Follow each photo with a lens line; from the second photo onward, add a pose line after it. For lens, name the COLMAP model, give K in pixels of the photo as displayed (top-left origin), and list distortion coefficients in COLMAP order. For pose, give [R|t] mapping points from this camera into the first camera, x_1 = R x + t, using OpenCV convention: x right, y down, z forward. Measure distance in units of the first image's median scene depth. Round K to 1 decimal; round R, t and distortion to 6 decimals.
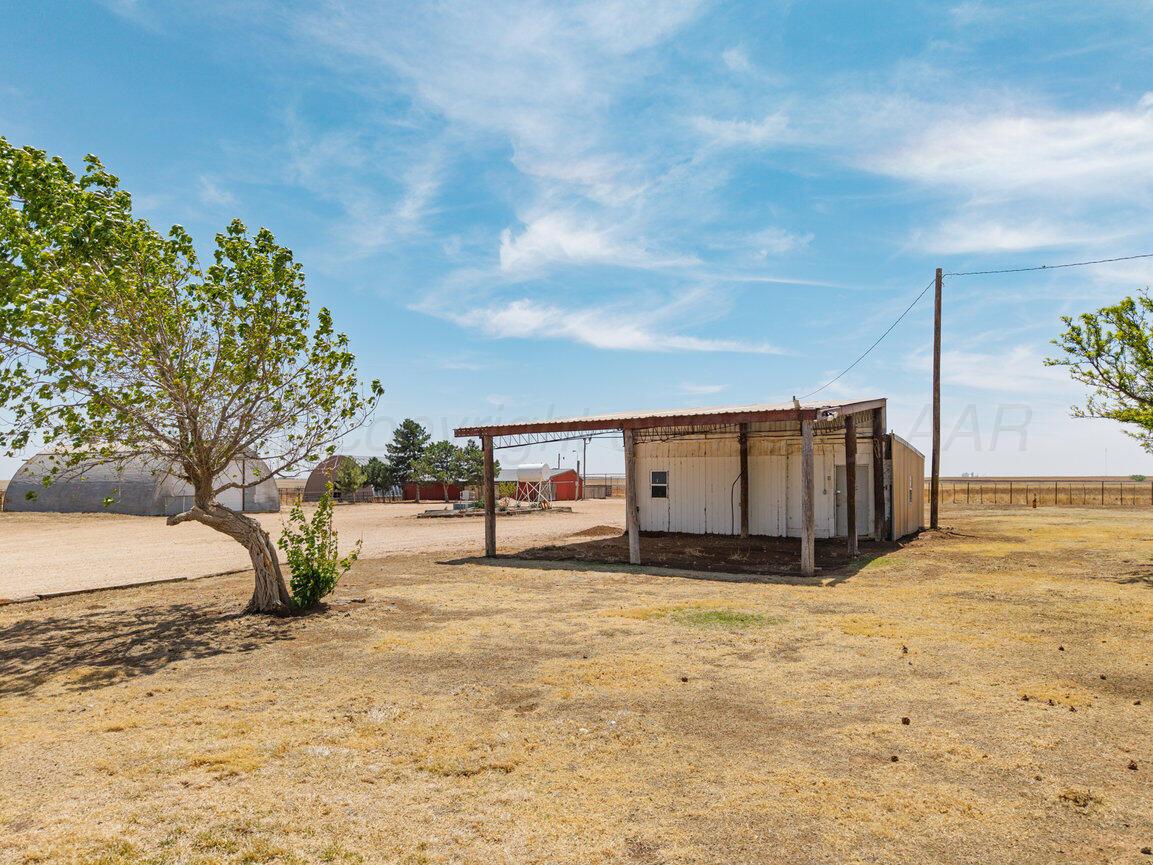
lens RADIAL K [[781.1, 0, 577.5], [0, 781.1, 438.4], [0, 0, 1]] dist [0.009068, 0.004250]
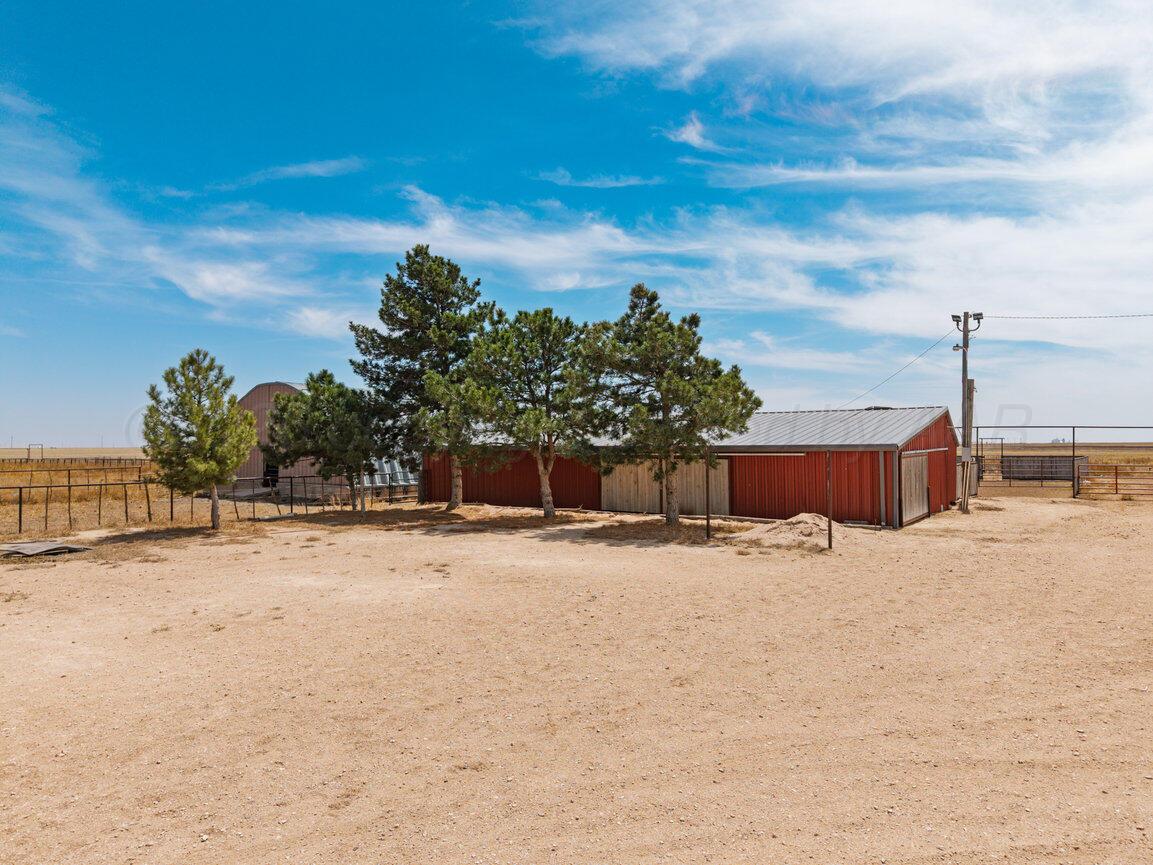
lens RADIAL K [[787.1, 0, 577.1], [0, 787.1, 388.3], [0, 0, 1]] dist [0.030876, -0.018951]
pose [[0.994964, -0.009854, -0.099752, -0.125027], [0.007583, 0.999704, -0.023119, 0.040023], [0.099950, 0.022247, 0.994744, 0.696063]]
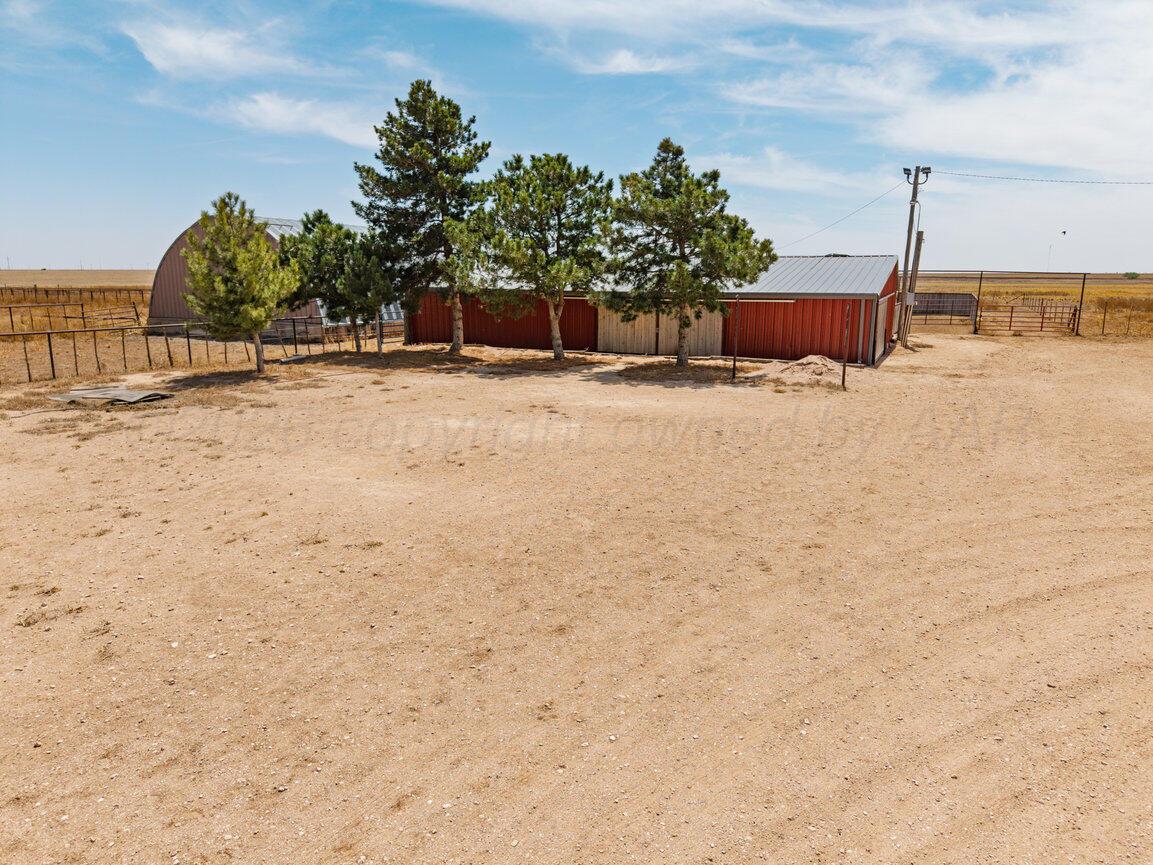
lens RADIAL K [[781.1, 0, 577.5], [0, 781.1, 438.4], [0, 0, 1]] dist [0.009068, 0.004250]
pose [[0.998316, -0.005630, 0.057734, -0.175923], [-0.009368, 0.966567, 0.256243, 0.031275], [-0.057247, -0.256352, 0.964887, 0.670261]]
